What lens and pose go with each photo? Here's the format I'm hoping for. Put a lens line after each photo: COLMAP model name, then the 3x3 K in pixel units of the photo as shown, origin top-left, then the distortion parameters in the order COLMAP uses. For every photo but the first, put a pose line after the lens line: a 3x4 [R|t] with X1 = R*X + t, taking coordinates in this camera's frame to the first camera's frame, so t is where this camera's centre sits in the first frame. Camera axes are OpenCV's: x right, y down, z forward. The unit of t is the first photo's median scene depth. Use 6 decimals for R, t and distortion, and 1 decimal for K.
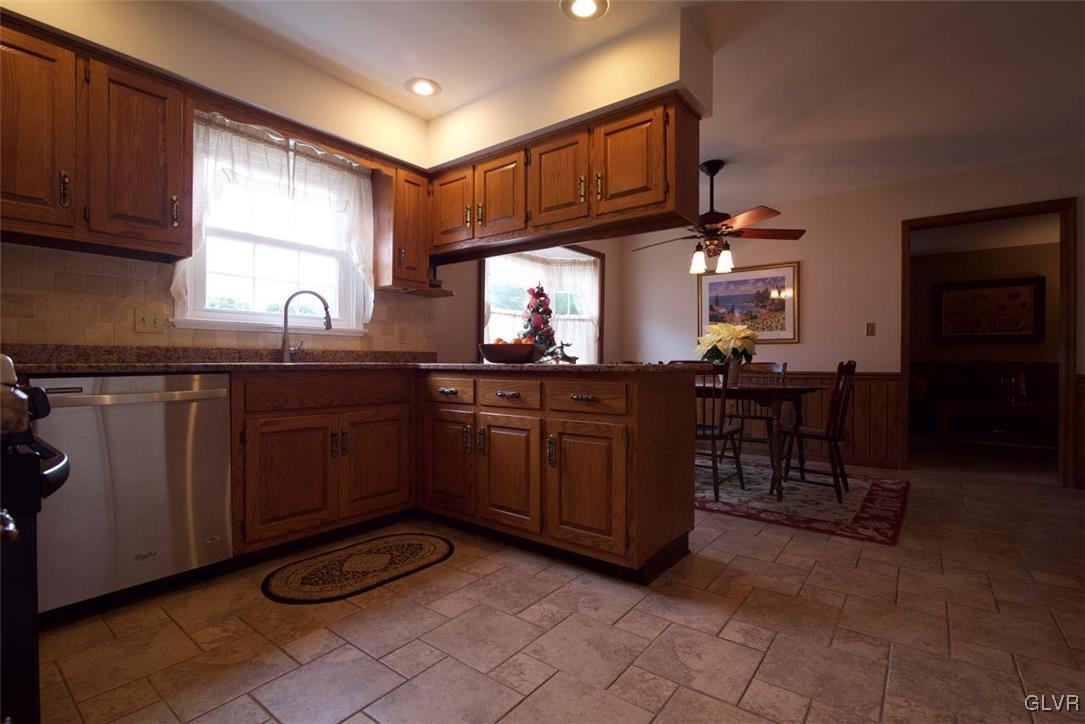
lens RADIAL K [[499.1, 0, 543.5], [0, 499.1, 361.7], [0, 0, 1]] dist [-0.005013, -0.000144]
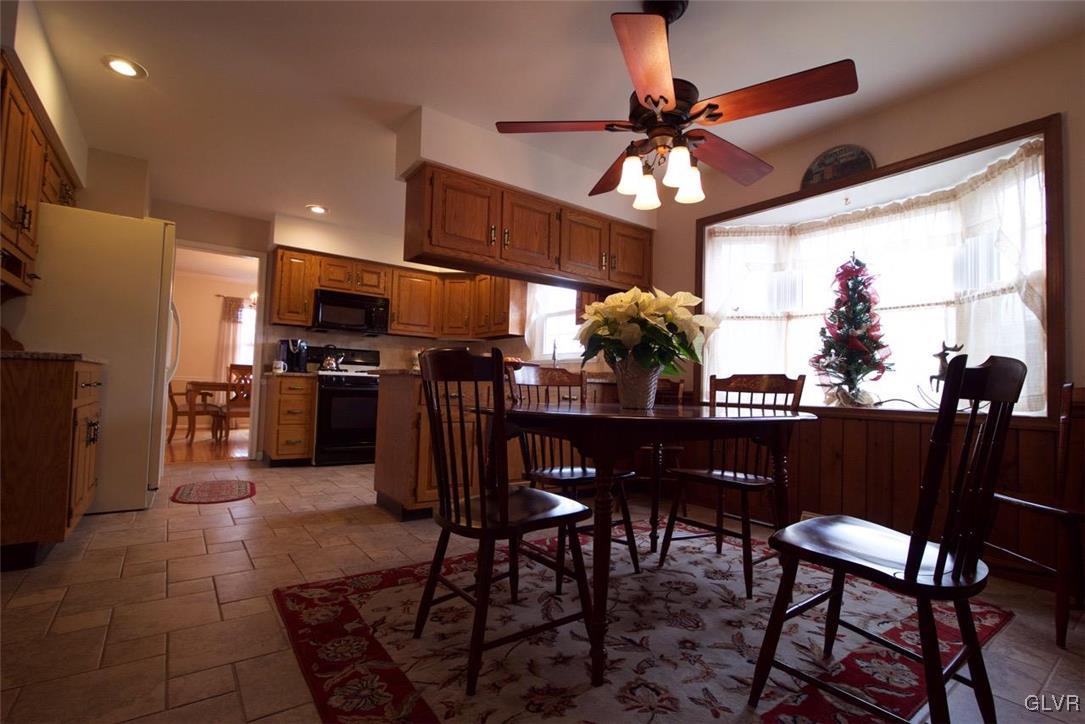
lens RADIAL K [[499.1, 0, 543.3], [0, 499.1, 363.0], [0, 0, 1]] dist [-0.005013, -0.000144]
pose [[-0.266815, -0.055699, -0.962137, 1.172227], [-0.034599, 0.998239, -0.048194, 0.030842], [0.963127, 0.020430, -0.268272, 1.383843]]
